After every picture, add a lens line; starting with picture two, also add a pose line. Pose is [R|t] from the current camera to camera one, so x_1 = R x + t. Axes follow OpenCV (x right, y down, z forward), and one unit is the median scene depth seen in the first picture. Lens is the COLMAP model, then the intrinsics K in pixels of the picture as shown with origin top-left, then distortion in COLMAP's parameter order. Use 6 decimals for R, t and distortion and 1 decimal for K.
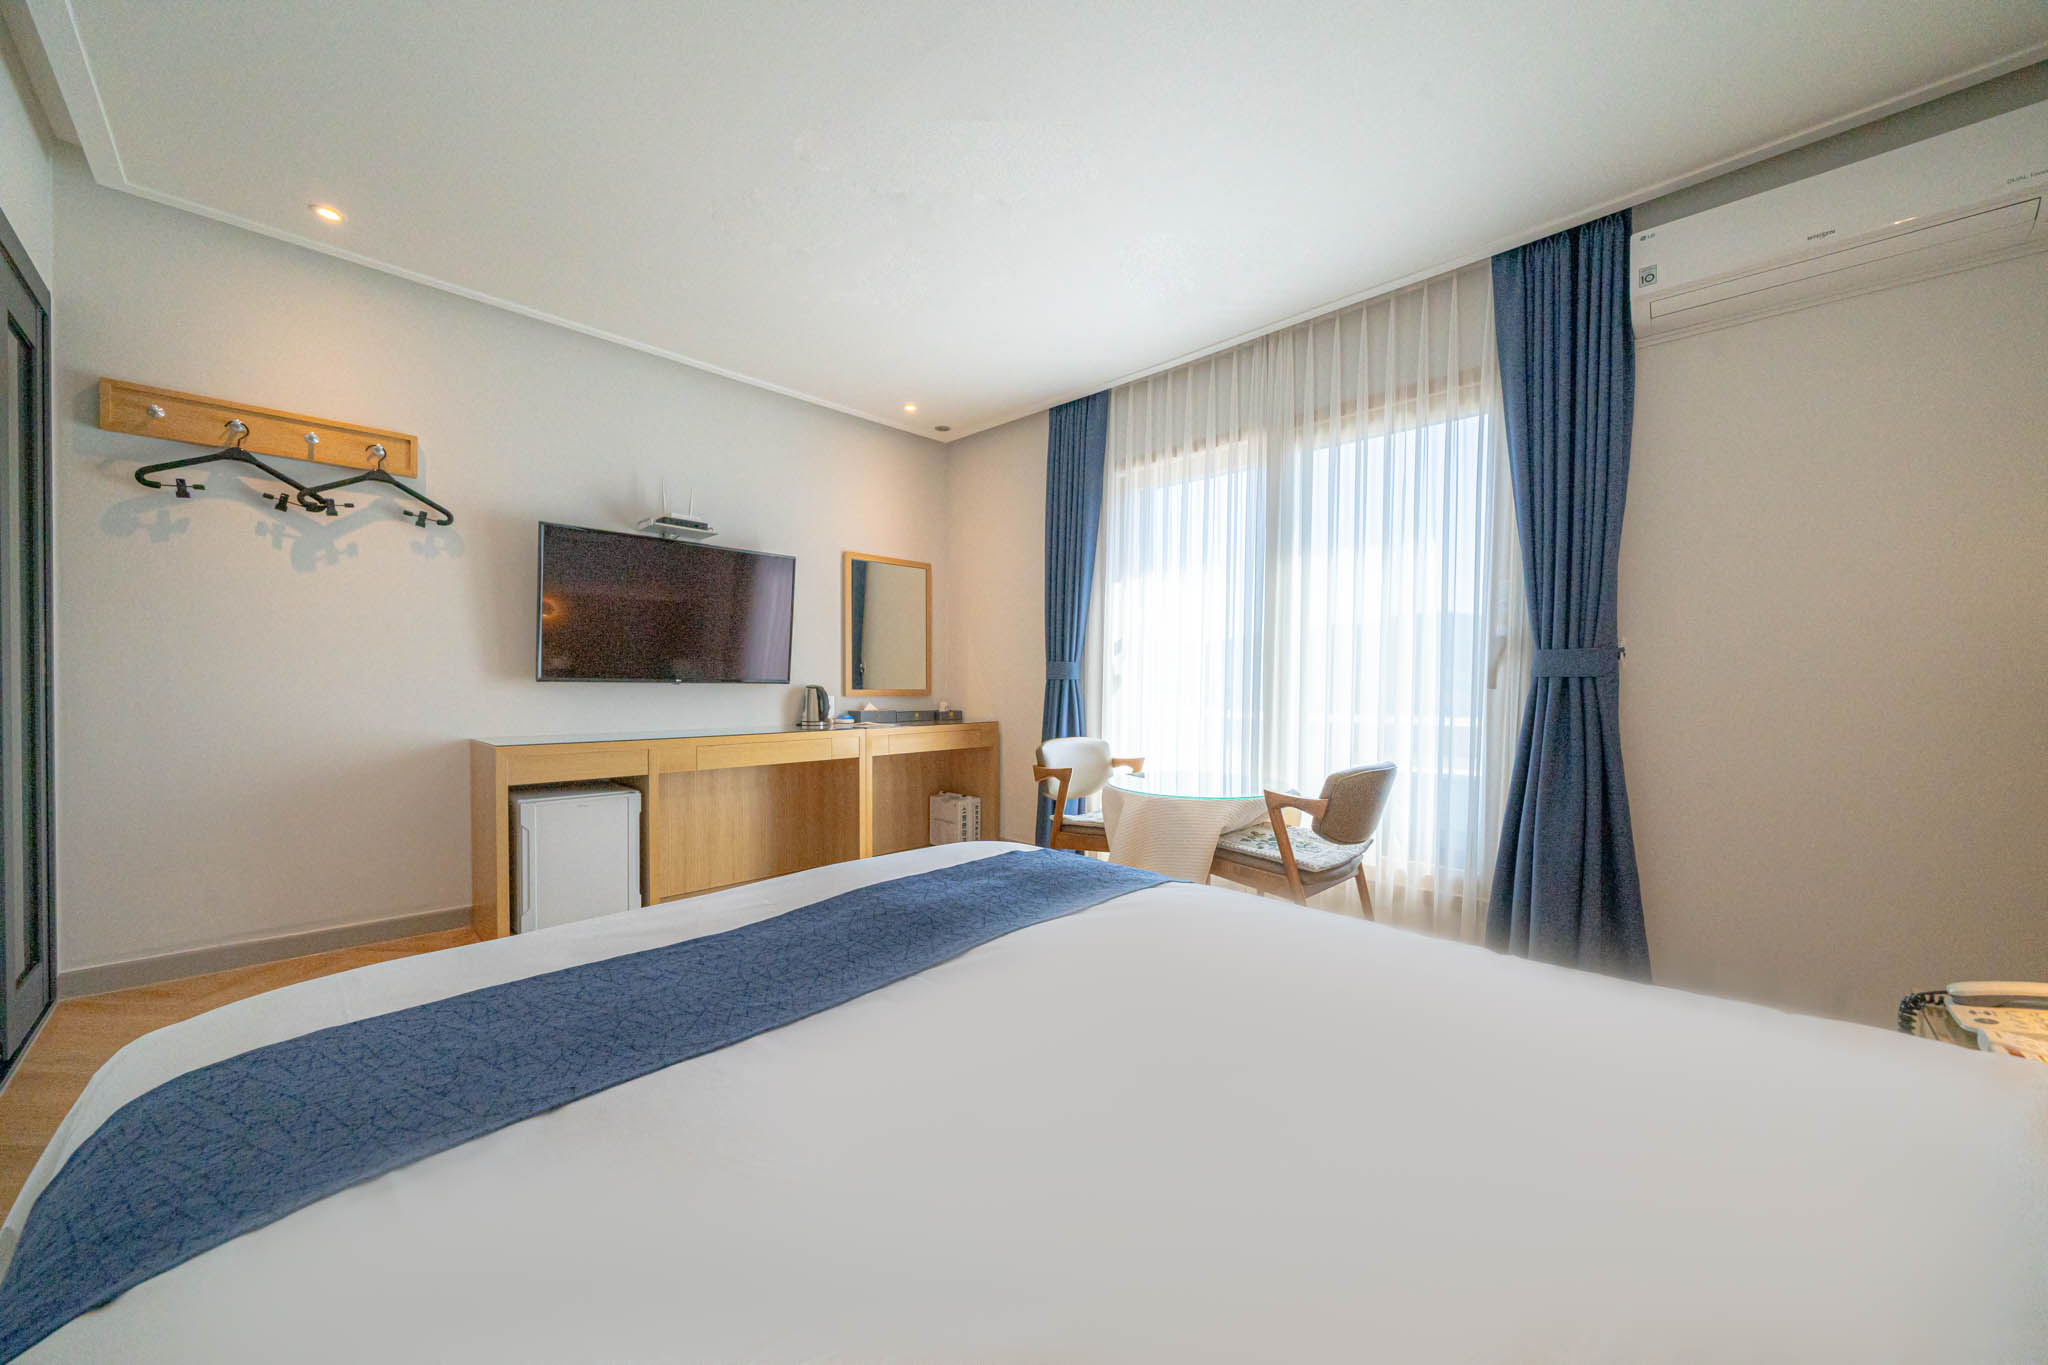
lens RADIAL K [[725.1, 0, 1021.9], [0, 725.1, 678.4], [0, 0, 1]] dist [0.010705, 0.000016]
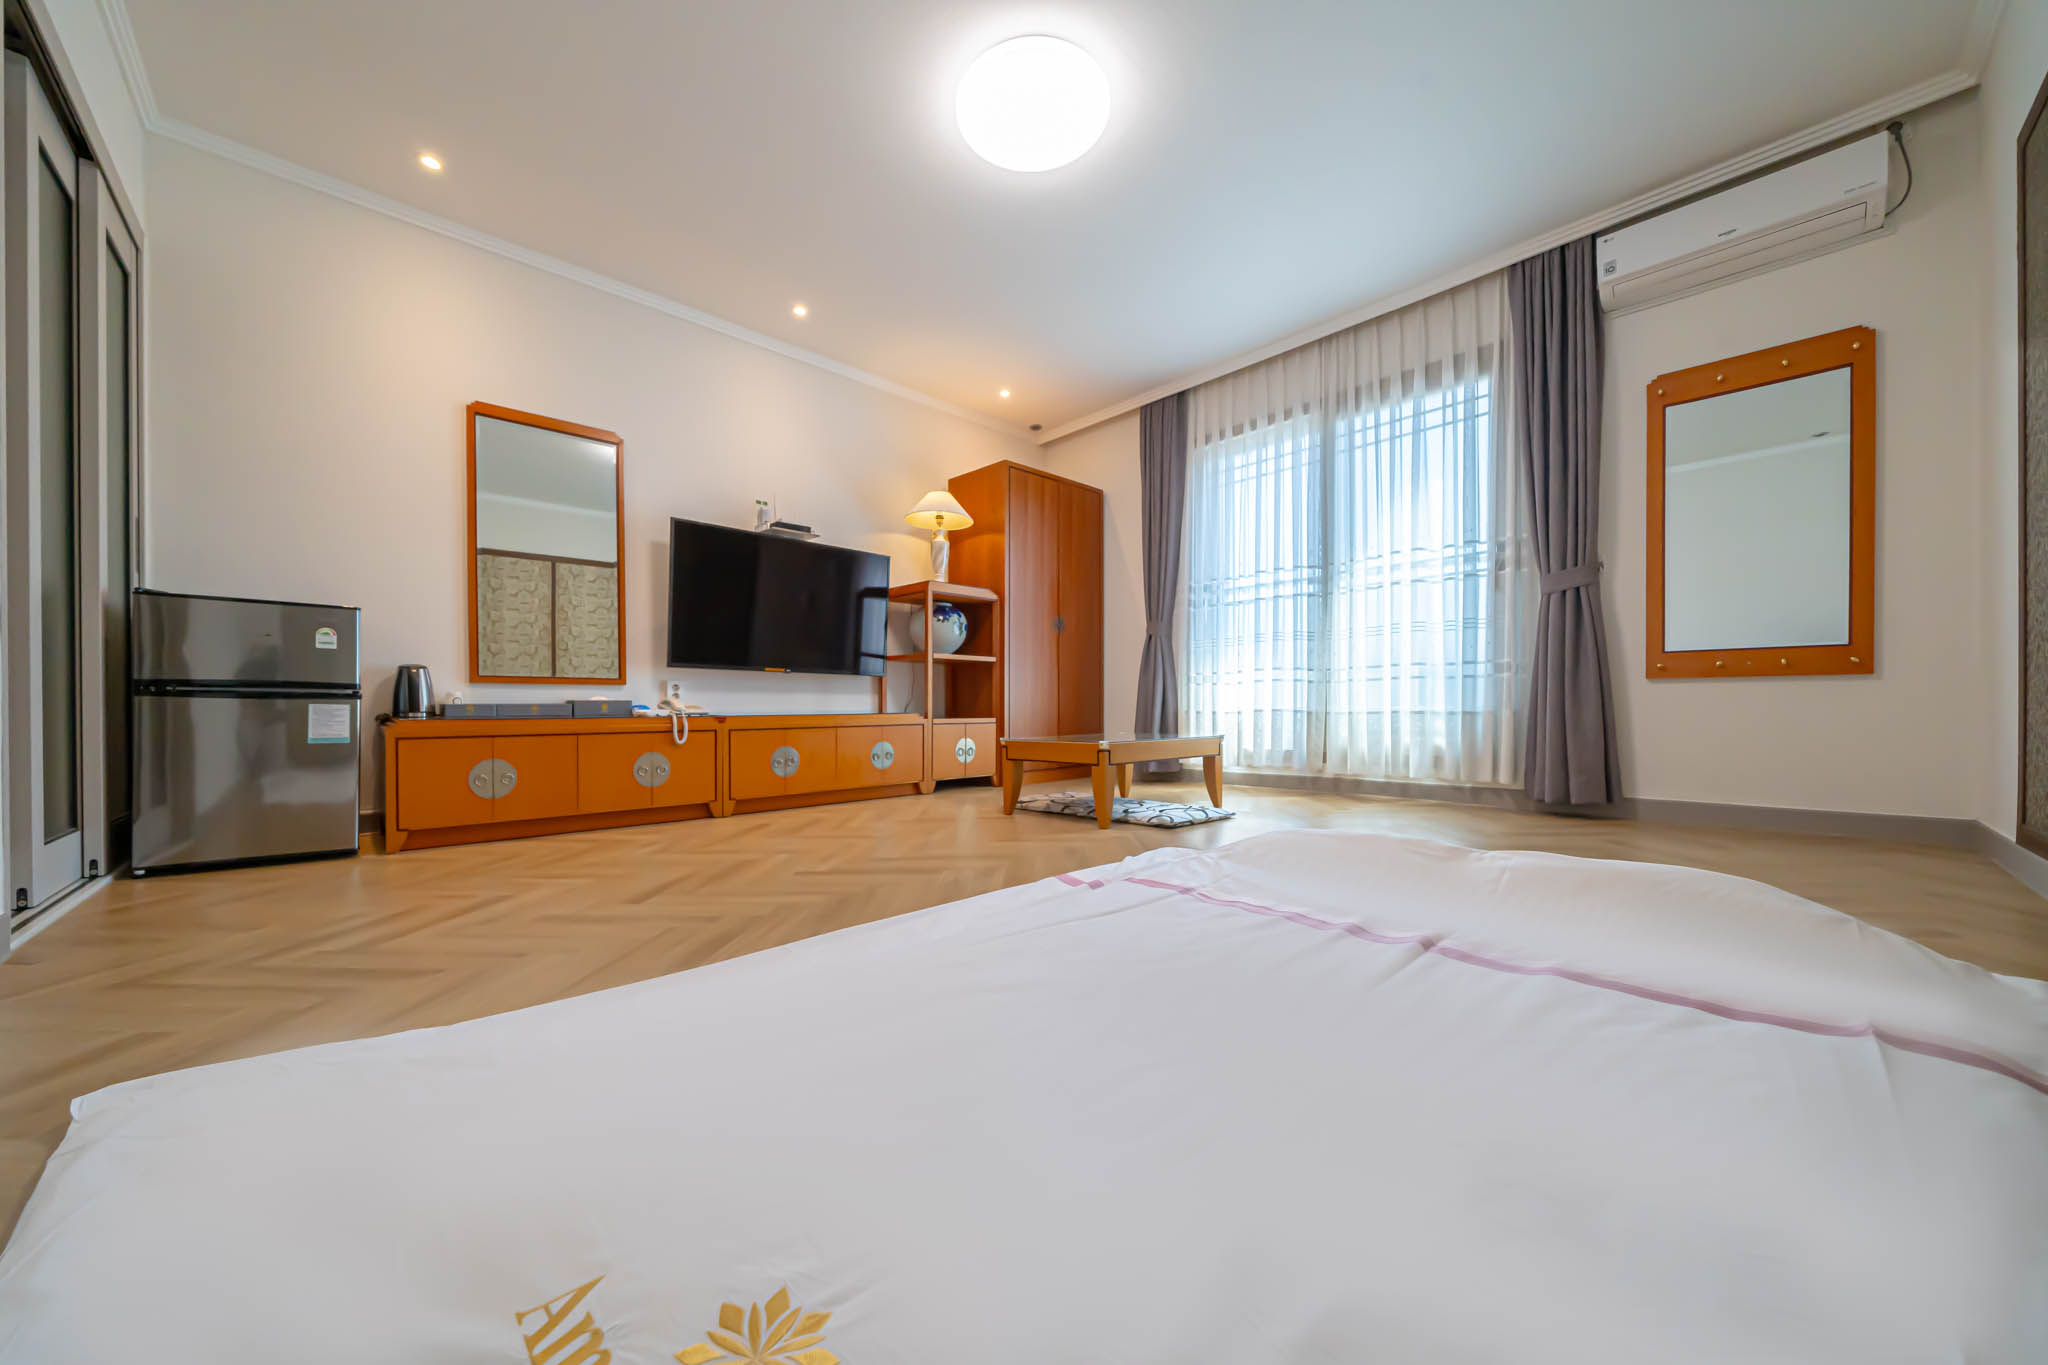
lens RADIAL K [[719.3, 0, 1015.8], [0, 719.3, 704.1], [0, 0, 1]] dist [0.012618, 0.000970]
pose [[0.999734, -0.010903, -0.020313, -0.191720], [0.010391, 0.999630, -0.025142, 0.218642], [0.020580, 0.024924, 0.999478, -0.284985]]
